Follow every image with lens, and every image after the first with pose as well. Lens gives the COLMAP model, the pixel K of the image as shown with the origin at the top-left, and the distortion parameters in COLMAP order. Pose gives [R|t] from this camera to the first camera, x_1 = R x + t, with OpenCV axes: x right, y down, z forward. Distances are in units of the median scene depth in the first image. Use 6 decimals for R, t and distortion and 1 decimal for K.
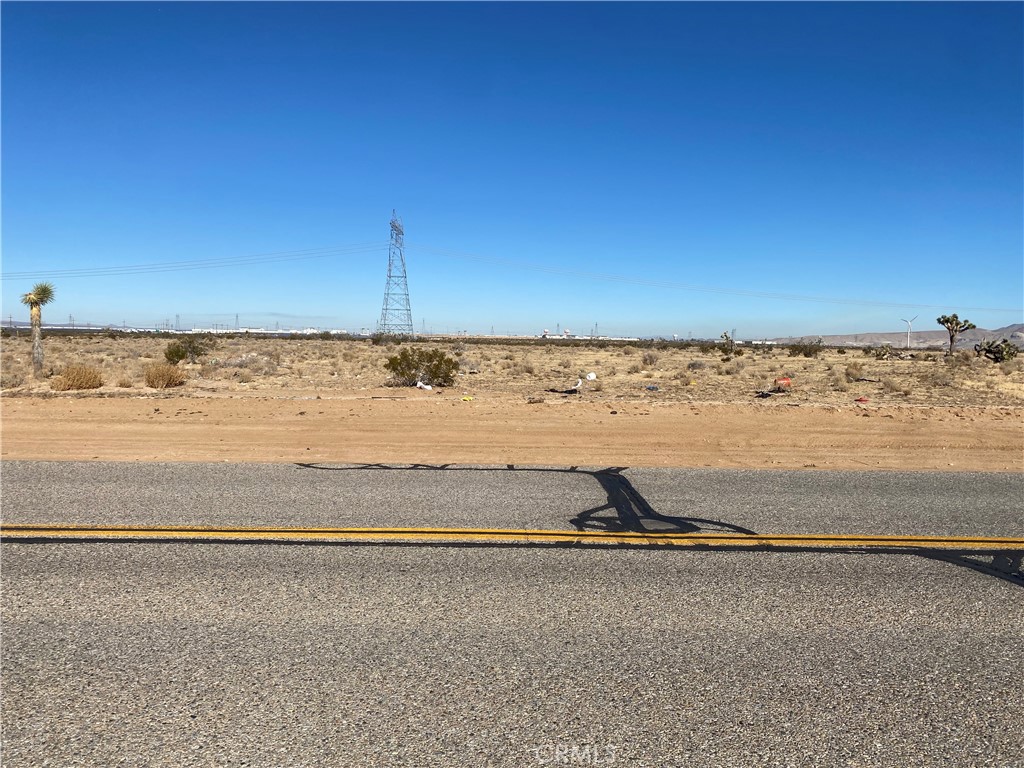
lens RADIAL K [[778.8, 0, 500.3], [0, 778.8, 391.5], [0, 0, 1]] dist [0.039426, -0.036367]
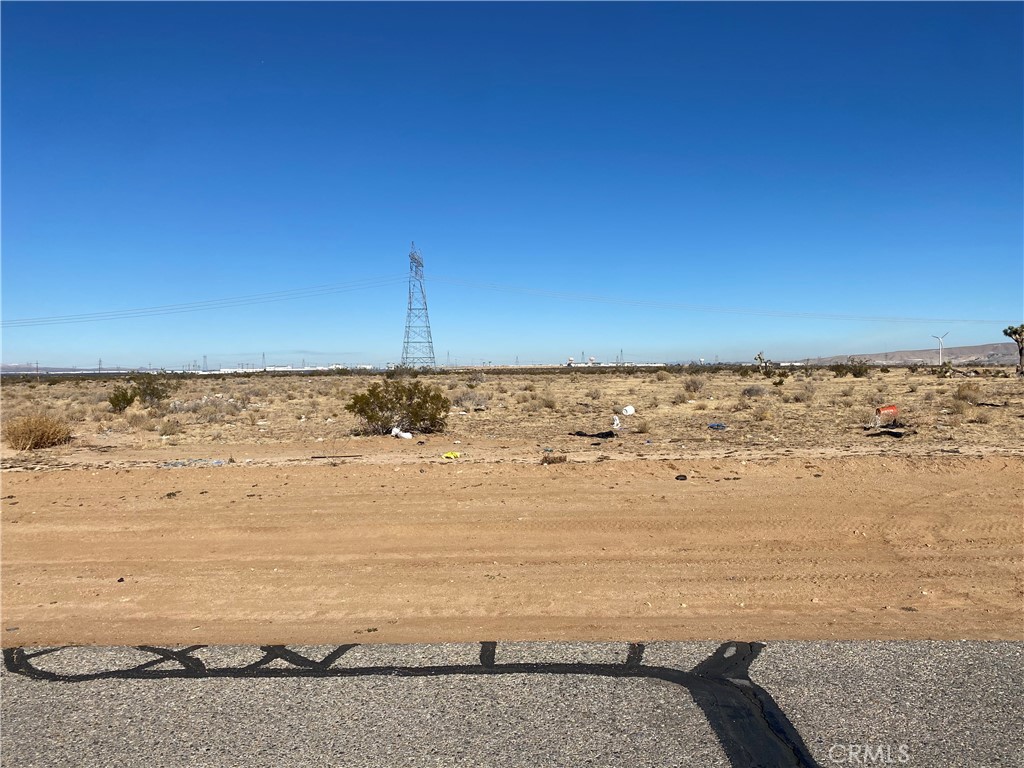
lens RADIAL K [[778.8, 0, 504.0], [0, 778.8, 384.0], [0, 0, 1]] dist [0.039426, -0.036367]
pose [[0.999091, -0.031880, -0.028286, 0.026410], [0.030474, 0.998342, -0.048827, -0.020468], [0.029796, 0.047921, 0.998407, 0.379164]]
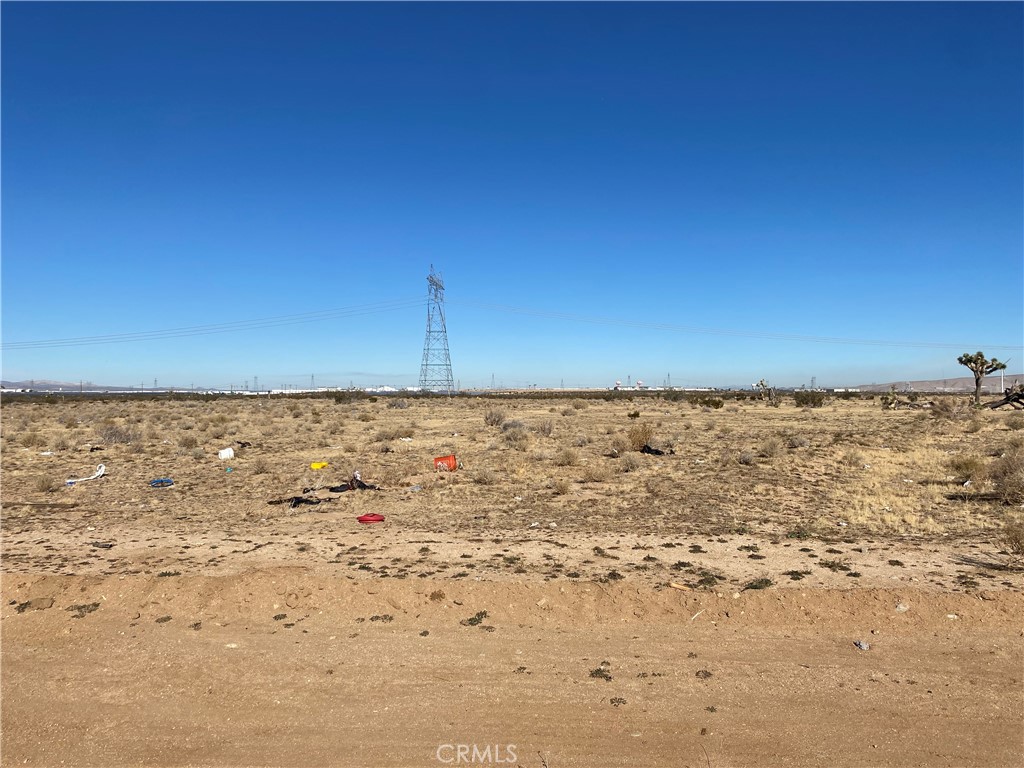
lens RADIAL K [[778.8, 0, 510.8], [0, 778.8, 382.8], [0, 0, 1]] dist [0.039426, -0.036367]
pose [[0.995834, -0.024252, -0.087899, 0.747706], [0.017129, 0.996574, -0.080909, -0.038618], [0.089560, 0.079066, 0.992838, 0.665282]]
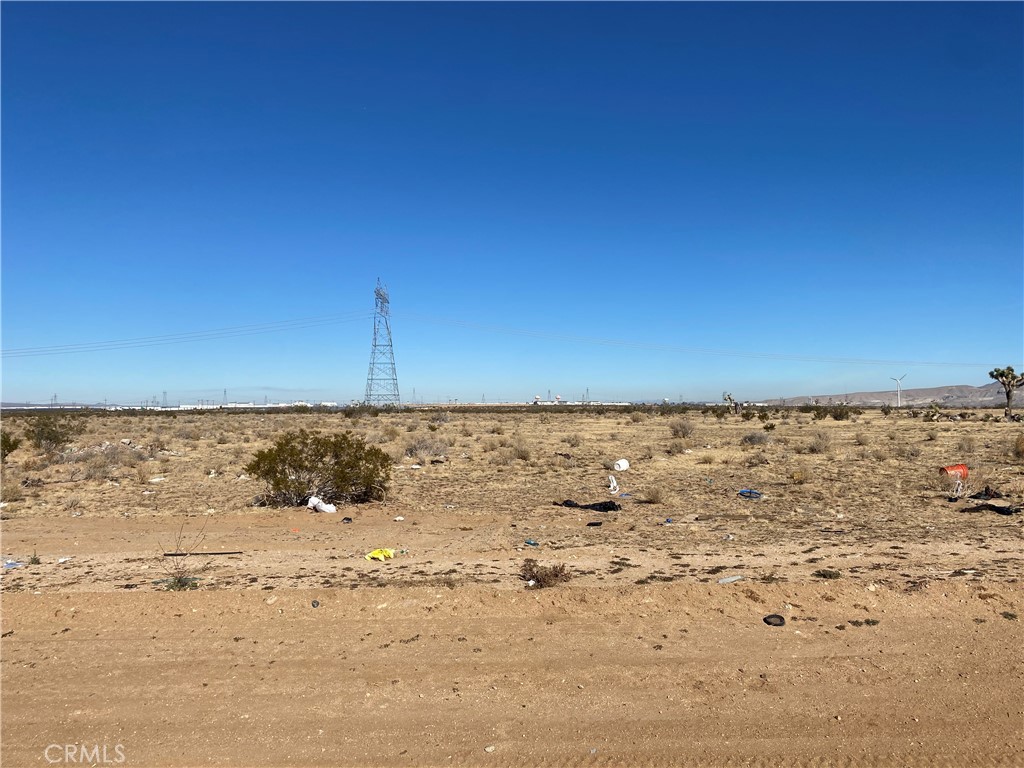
lens RADIAL K [[778.8, 0, 498.3], [0, 778.8, 370.6], [0, 0, 1]] dist [0.039426, -0.036367]
pose [[0.999646, -0.024764, 0.009721, 0.022843], [0.025707, 0.993224, -0.113338, -0.046361], [-0.006848, 0.113548, 0.993509, 0.643116]]
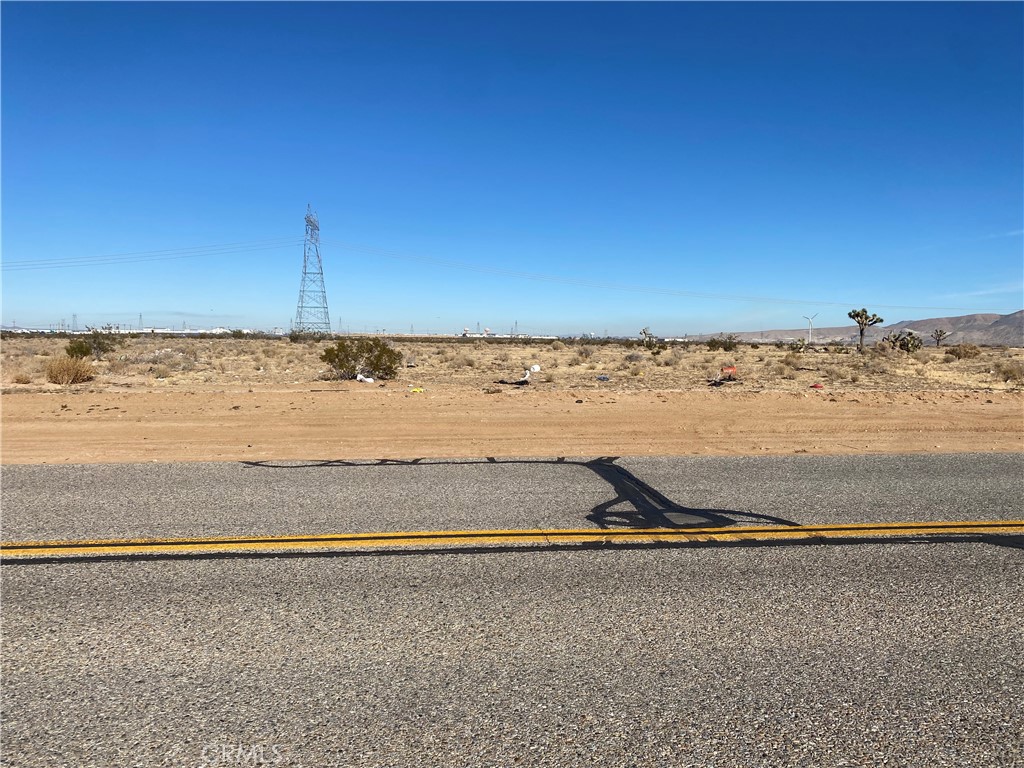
lens RADIAL K [[778.8, 0, 508.4], [0, 778.8, 404.5], [0, 0, 1]] dist [0.039426, -0.036367]
pose [[0.993567, -0.016431, 0.112044, -0.044364], [0.014414, 0.999720, 0.018791, 0.011691], [-0.112322, -0.017055, 0.993526, 0.076310]]
